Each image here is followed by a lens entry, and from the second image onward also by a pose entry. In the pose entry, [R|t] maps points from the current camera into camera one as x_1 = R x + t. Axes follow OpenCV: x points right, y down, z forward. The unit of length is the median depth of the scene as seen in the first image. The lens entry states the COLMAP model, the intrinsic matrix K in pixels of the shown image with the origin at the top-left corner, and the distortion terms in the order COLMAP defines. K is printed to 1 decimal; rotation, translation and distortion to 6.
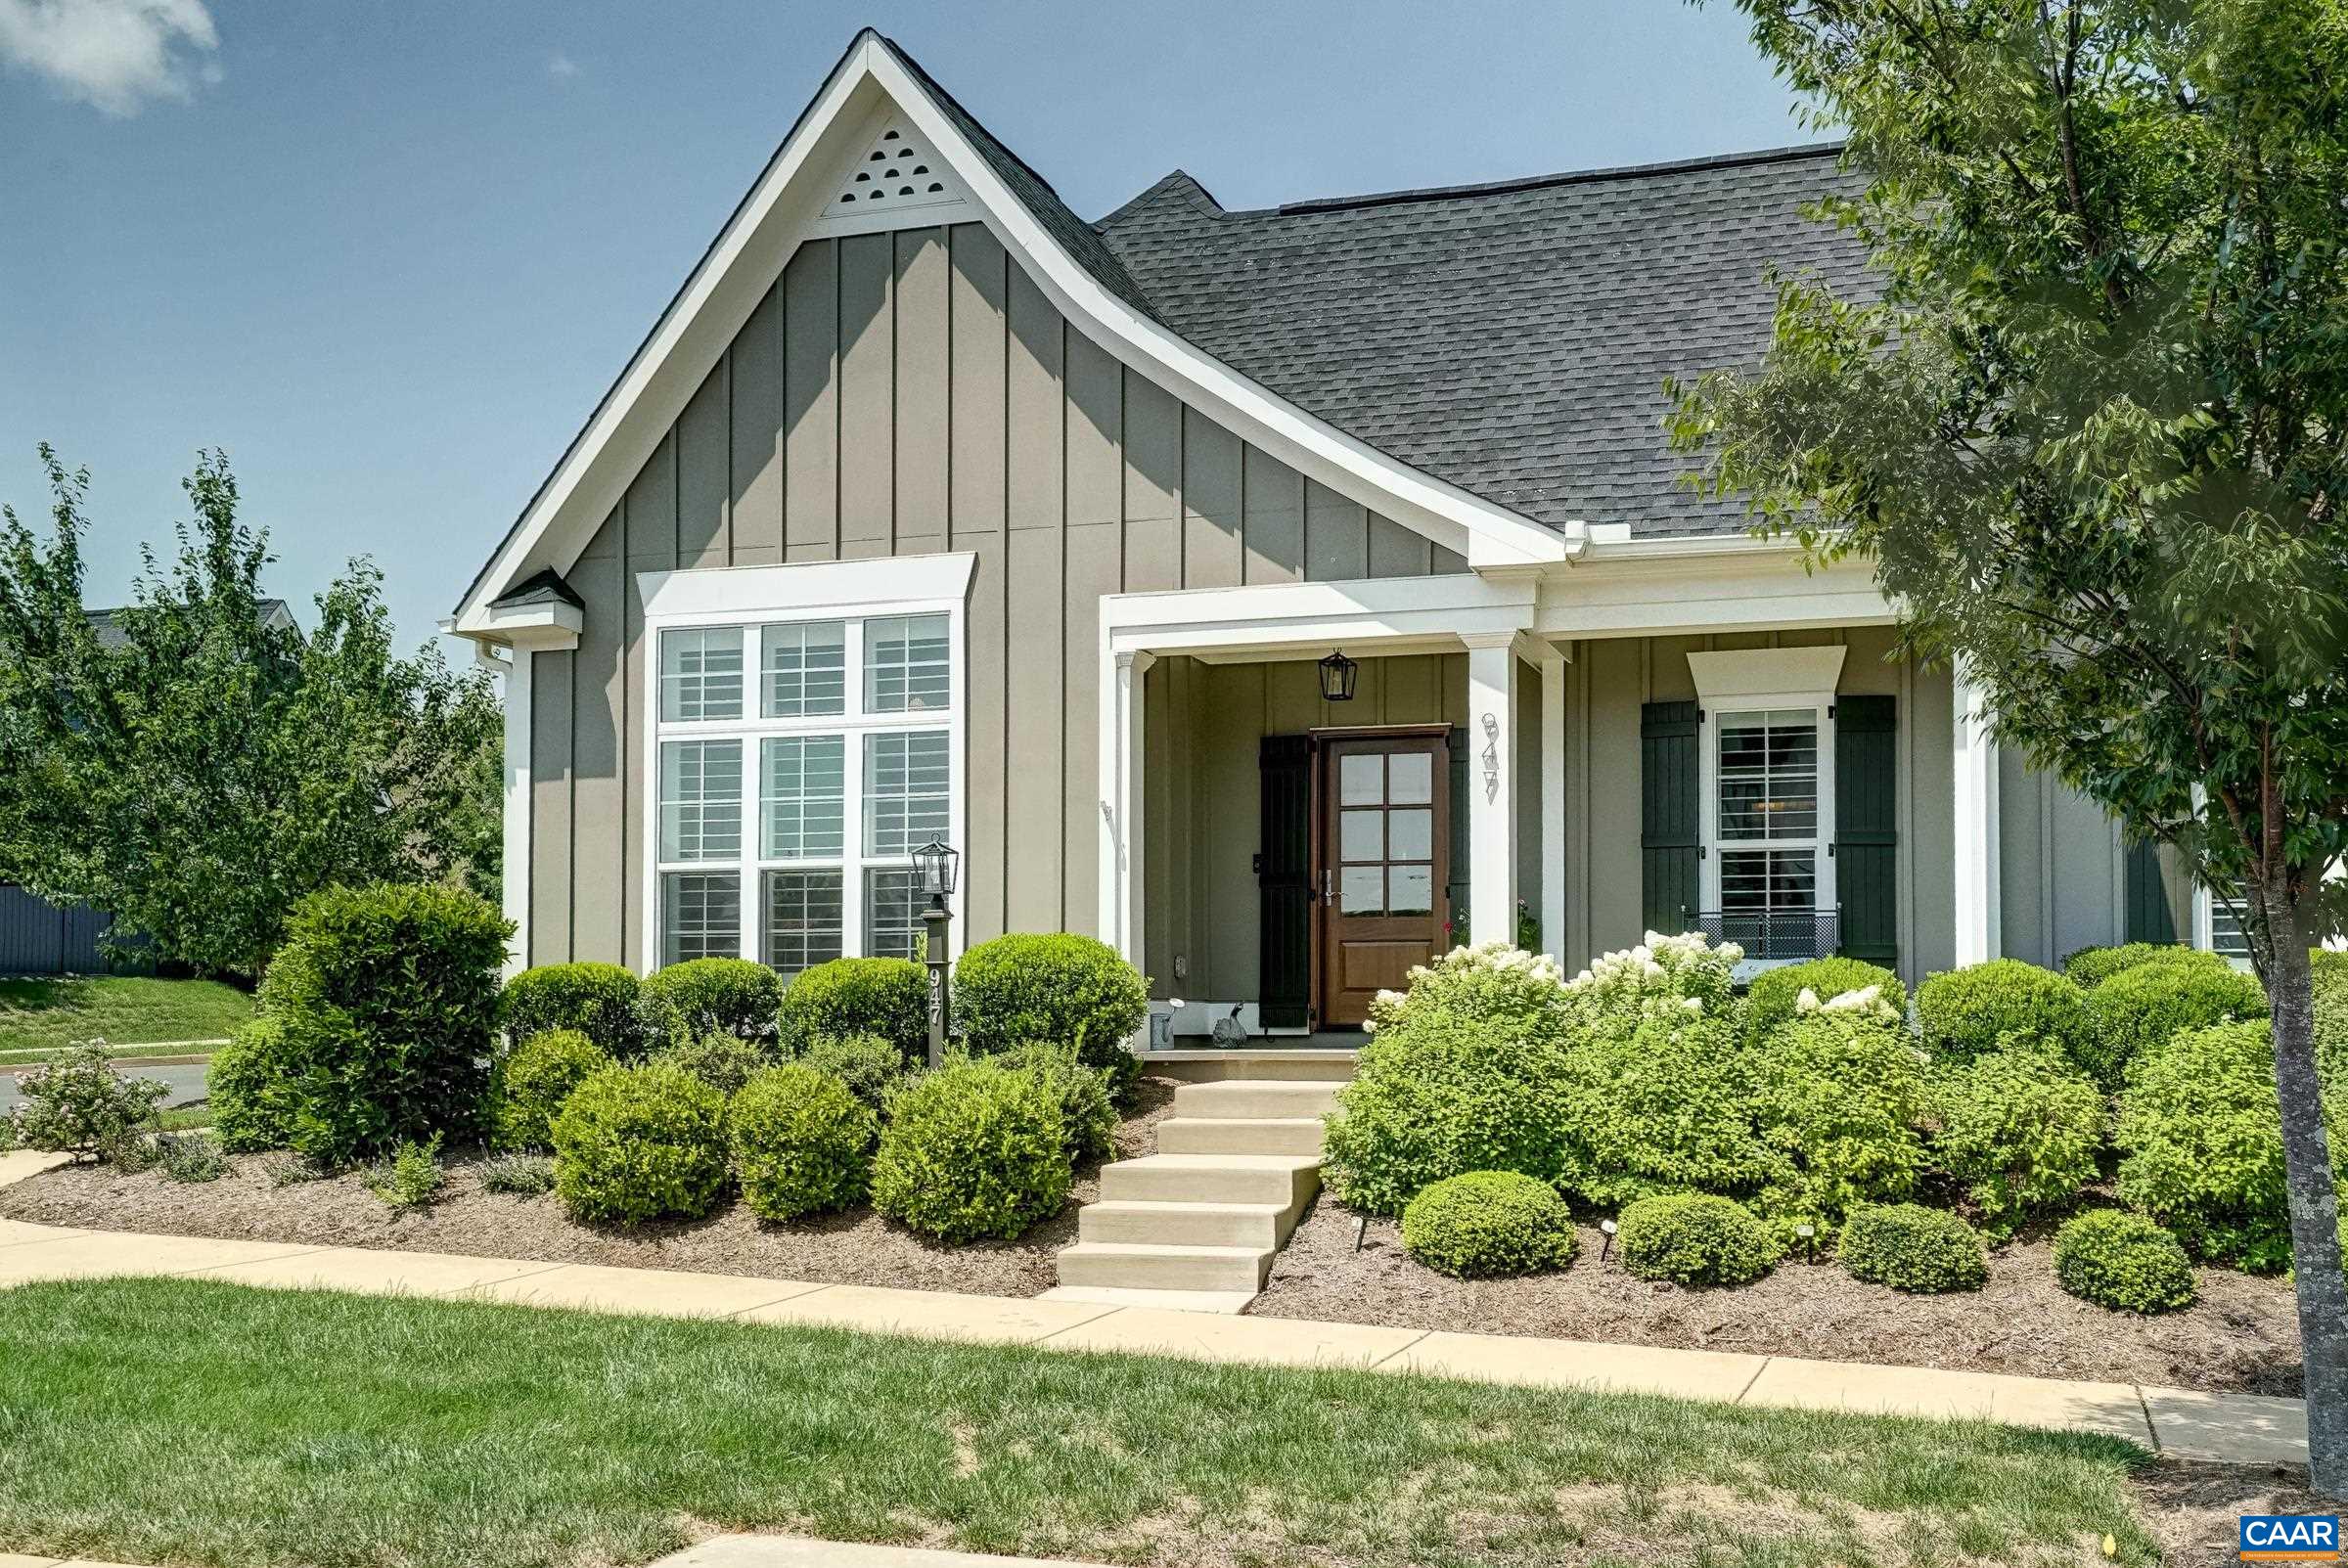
lens RADIAL K [[2643.9, 0, 1174.0], [0, 2643.9, 784.0], [0, 0, 1]] dist [0.002192, 0.008809]
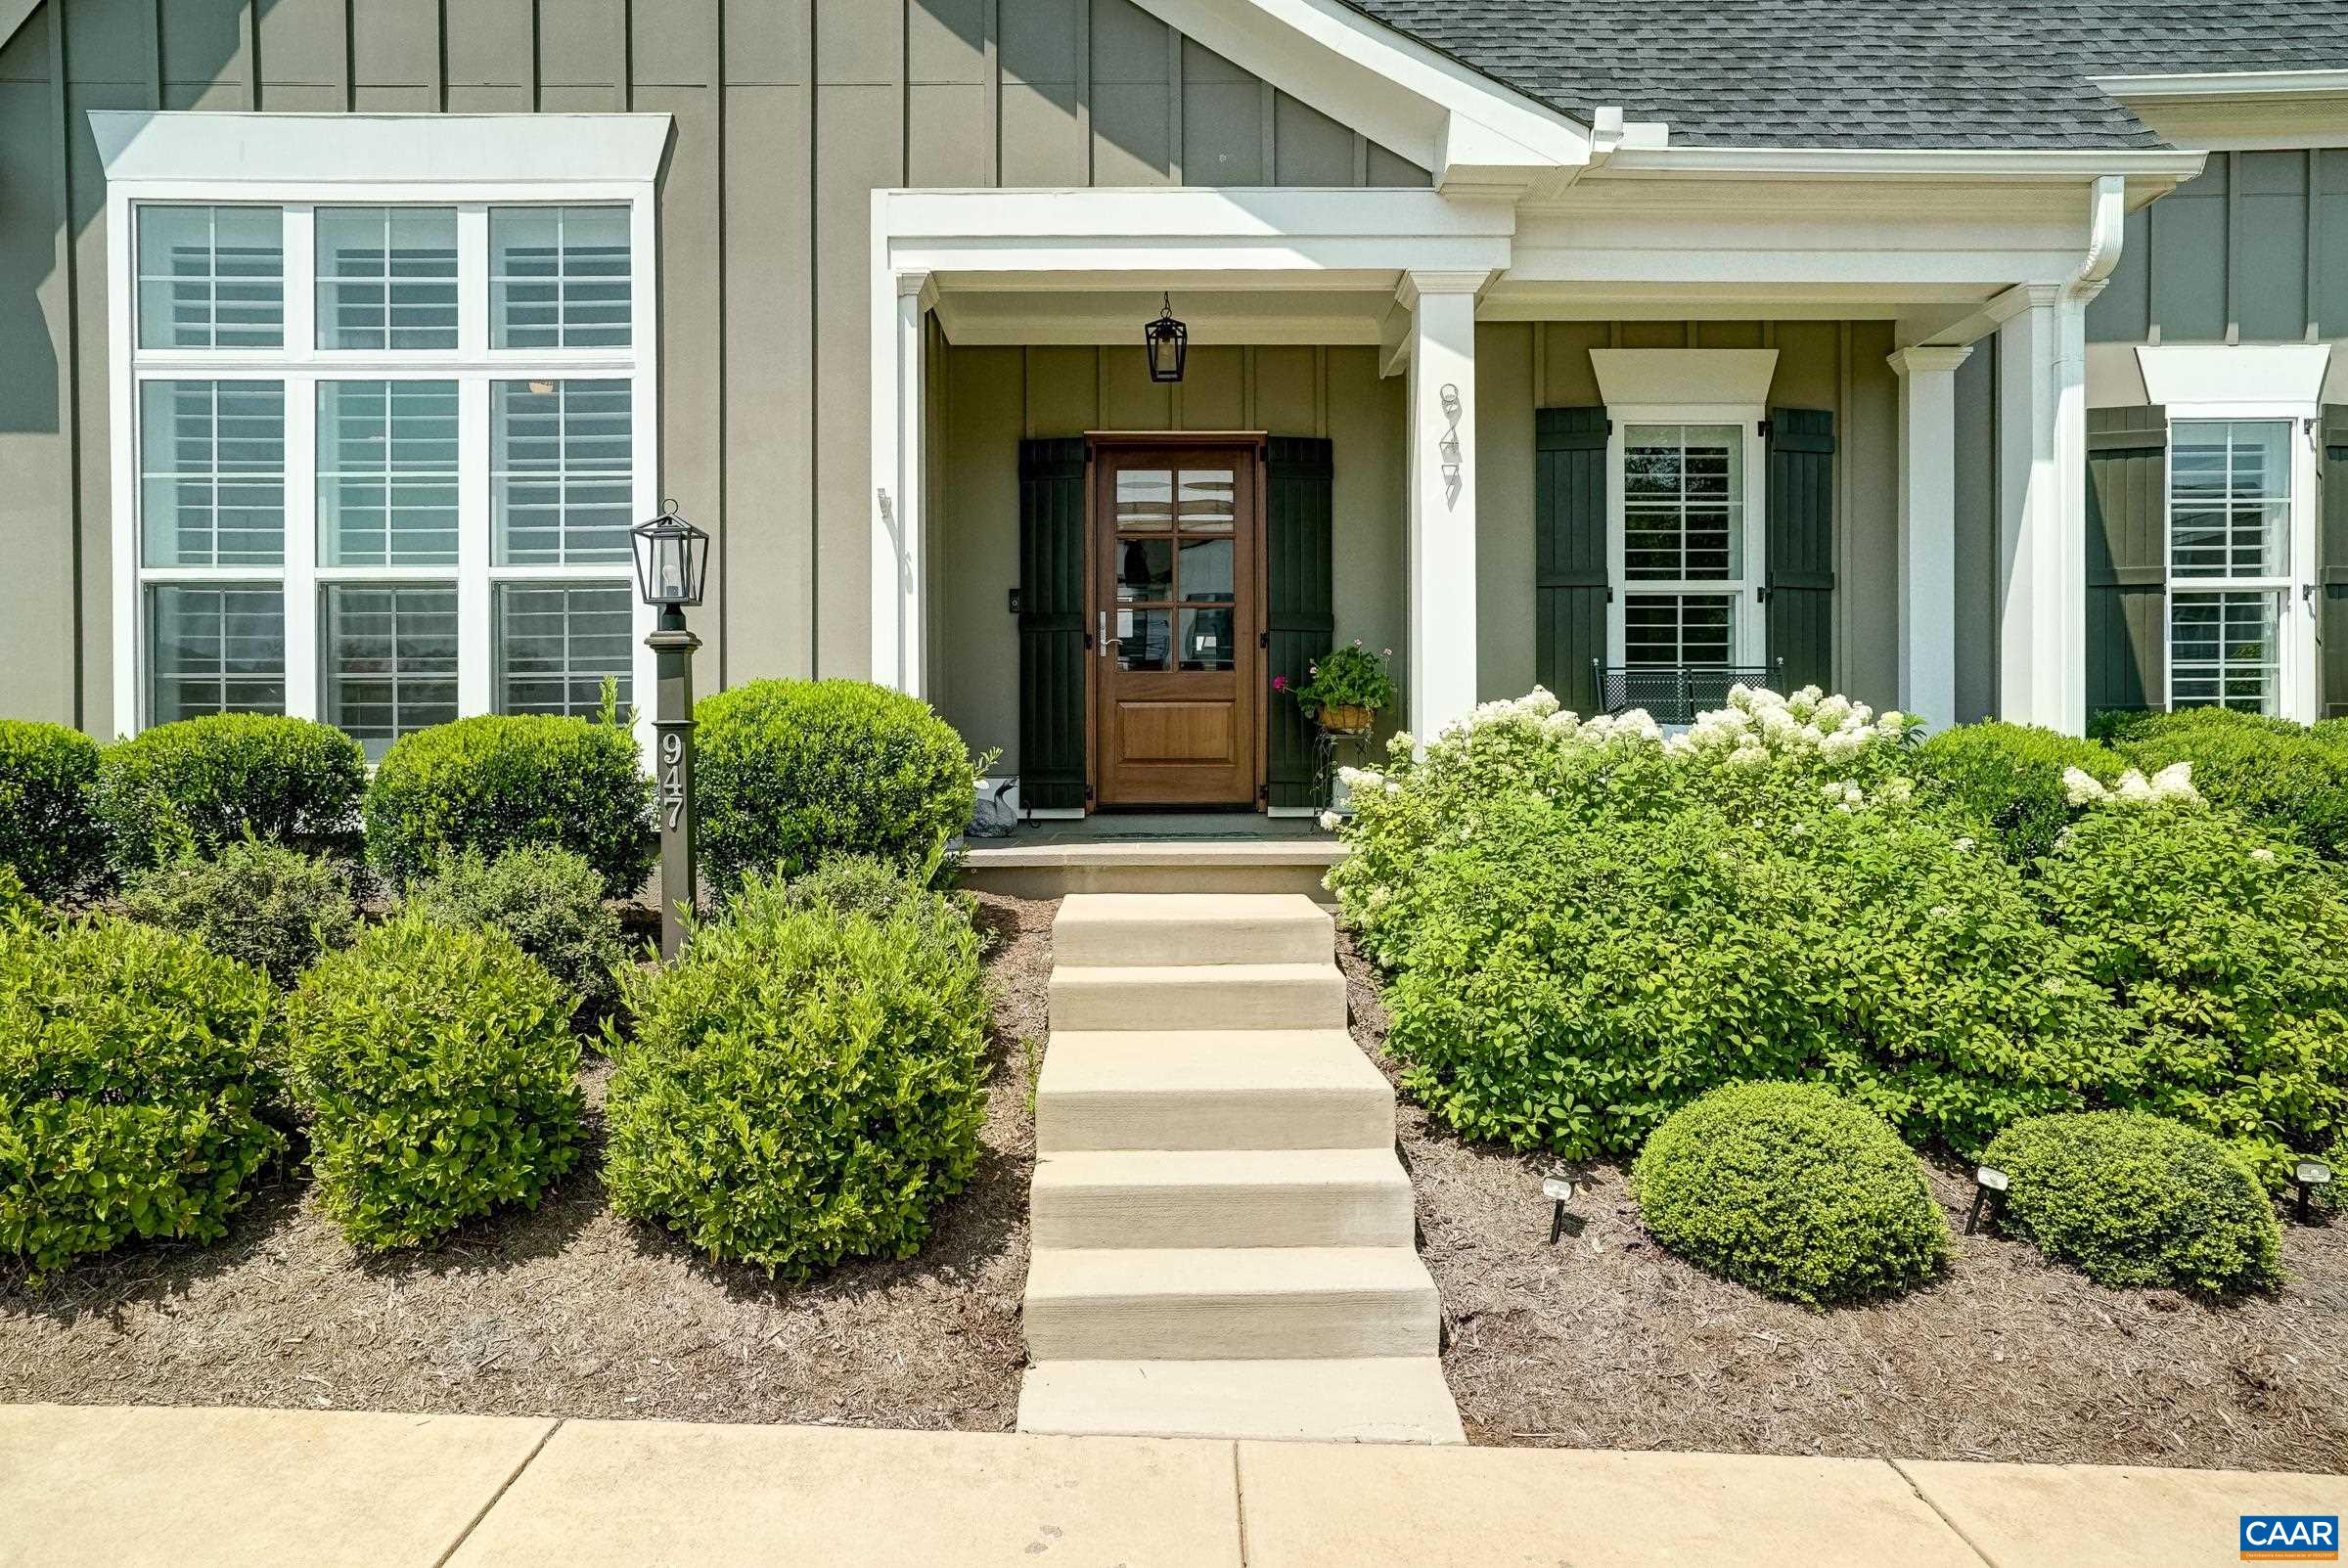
lens RADIAL K [[1632.2, 0, 1173.0], [0, 1632.2, 756.7], [0, 0, 1]] dist [-0.045829, 0.062436]
pose [[0.938476, -0.000986, 0.345343, -0.100844], [-0.027837, 0.996526, 0.078493, 0.040187], [-0.344221, -0.083277, 0.935188, 0.574534]]
